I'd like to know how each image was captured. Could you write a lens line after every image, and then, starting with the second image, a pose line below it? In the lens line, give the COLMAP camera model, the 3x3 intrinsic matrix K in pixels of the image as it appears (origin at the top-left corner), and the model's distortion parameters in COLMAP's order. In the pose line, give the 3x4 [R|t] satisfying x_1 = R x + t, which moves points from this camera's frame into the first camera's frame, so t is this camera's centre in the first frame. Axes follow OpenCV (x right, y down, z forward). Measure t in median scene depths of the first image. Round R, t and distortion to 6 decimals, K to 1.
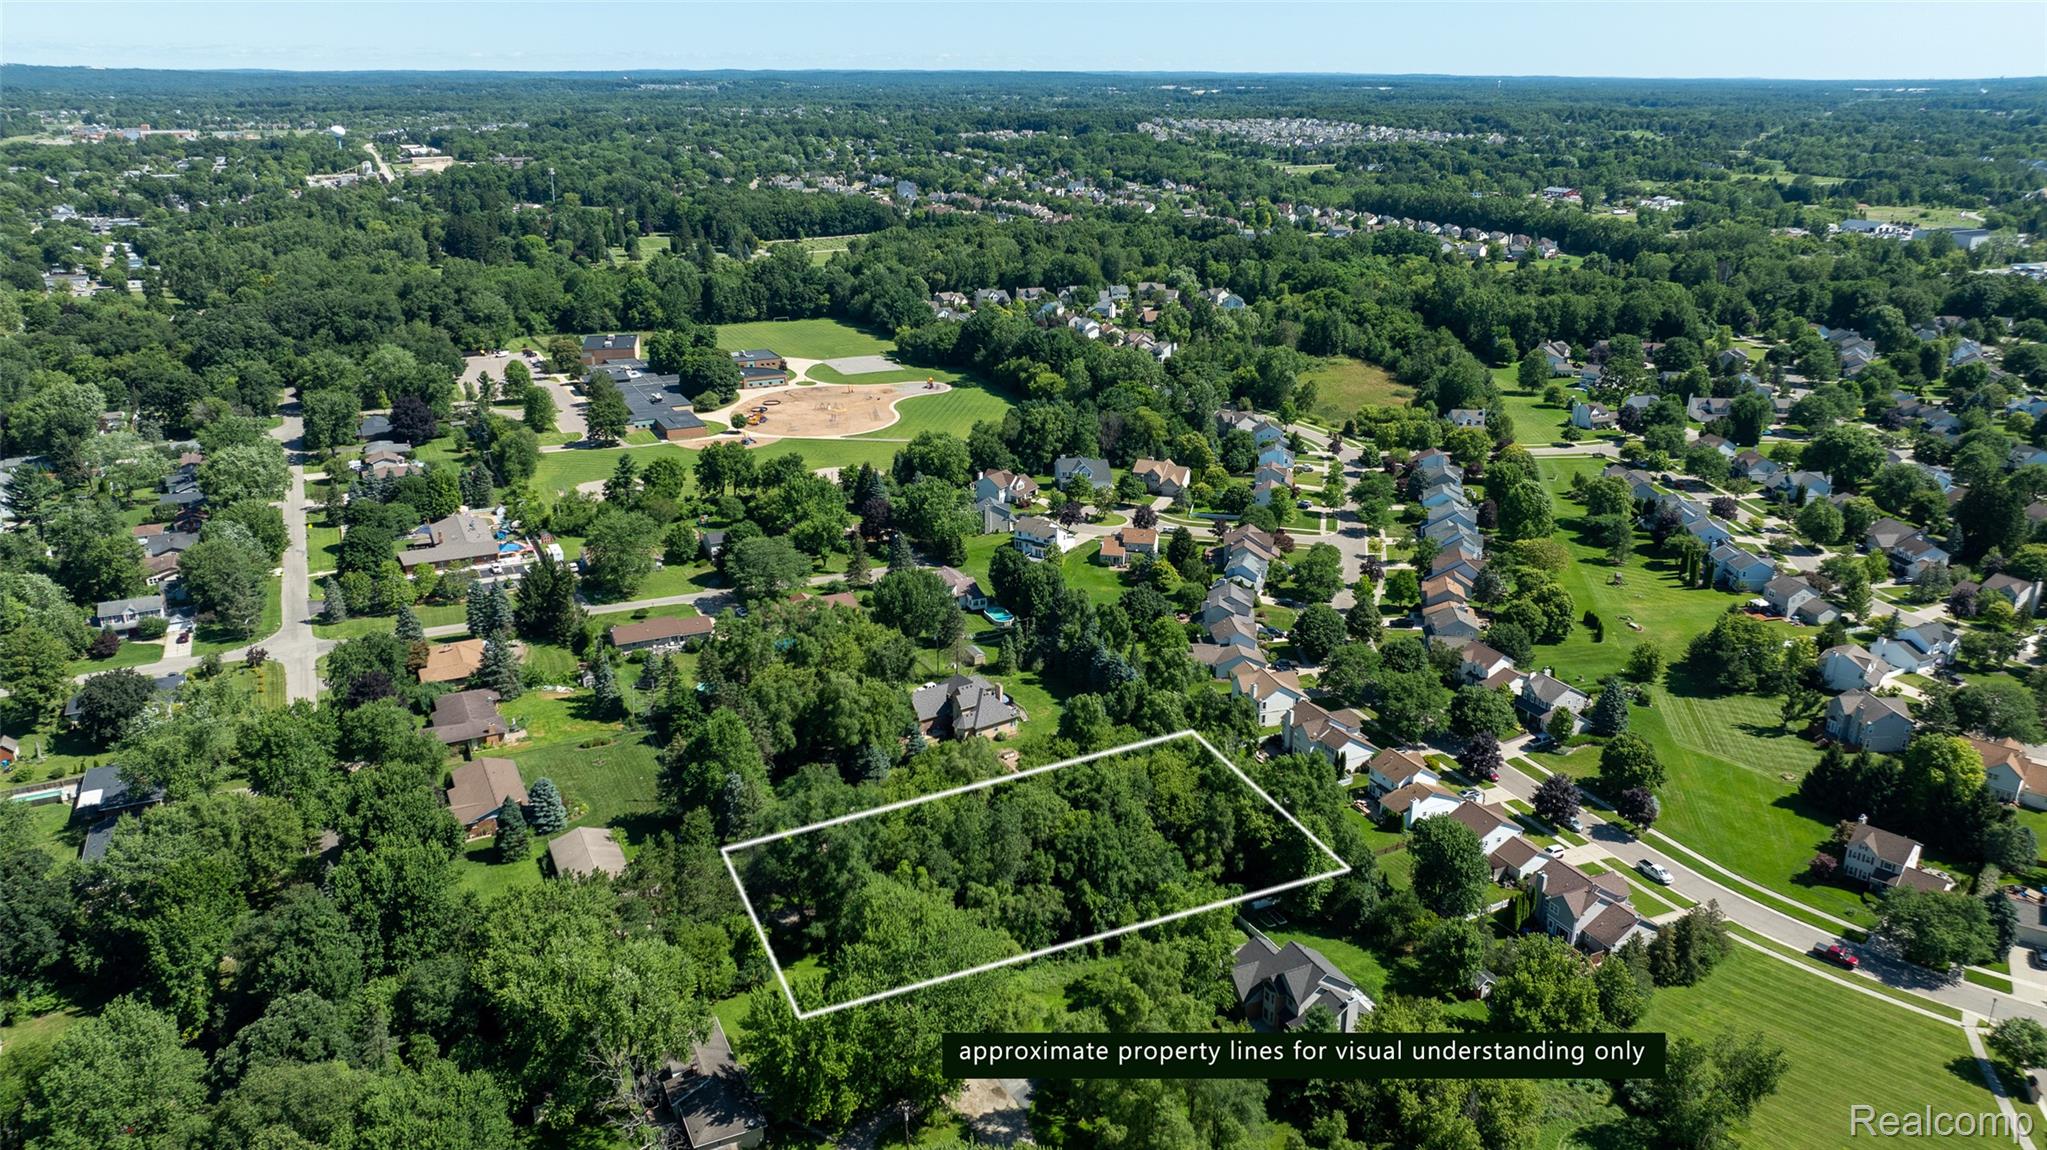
lens RADIAL K [[1431.6, 0, 1038.8], [0, 1431.6, 575.1], [0, 0, 1]] dist [-0.020374, -0.001186]
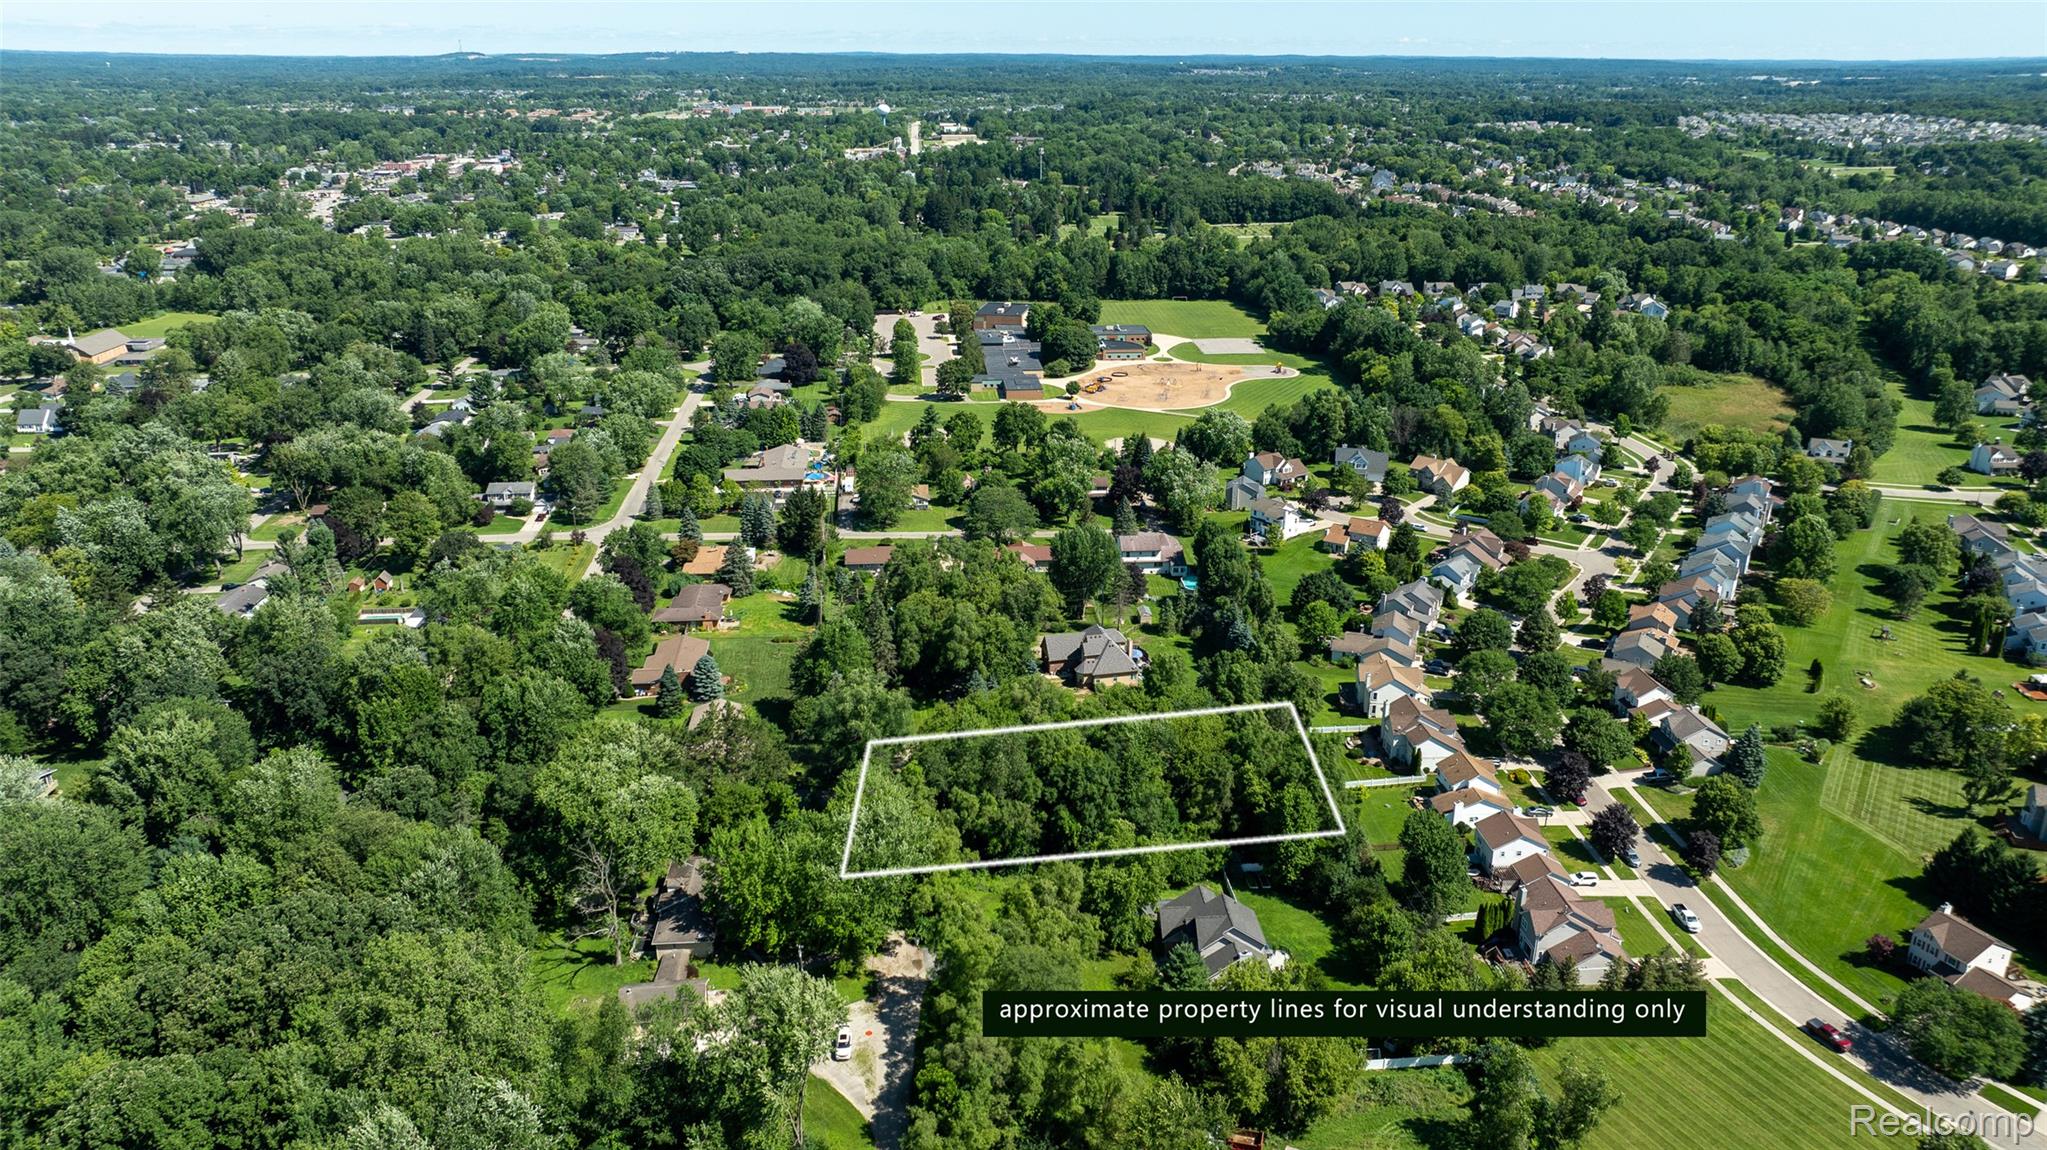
lens RADIAL K [[1431.6, 0, 1038.8], [0, 1431.6, 575.1], [0, 0, 1]] dist [-0.020374, -0.001186]
pose [[0.932655, 0.123217, -0.339074, 0.147389], [-0.120094, 0.992301, 0.030268, 0.002470], [0.340193, 0.012491, 0.940273, -0.017079]]
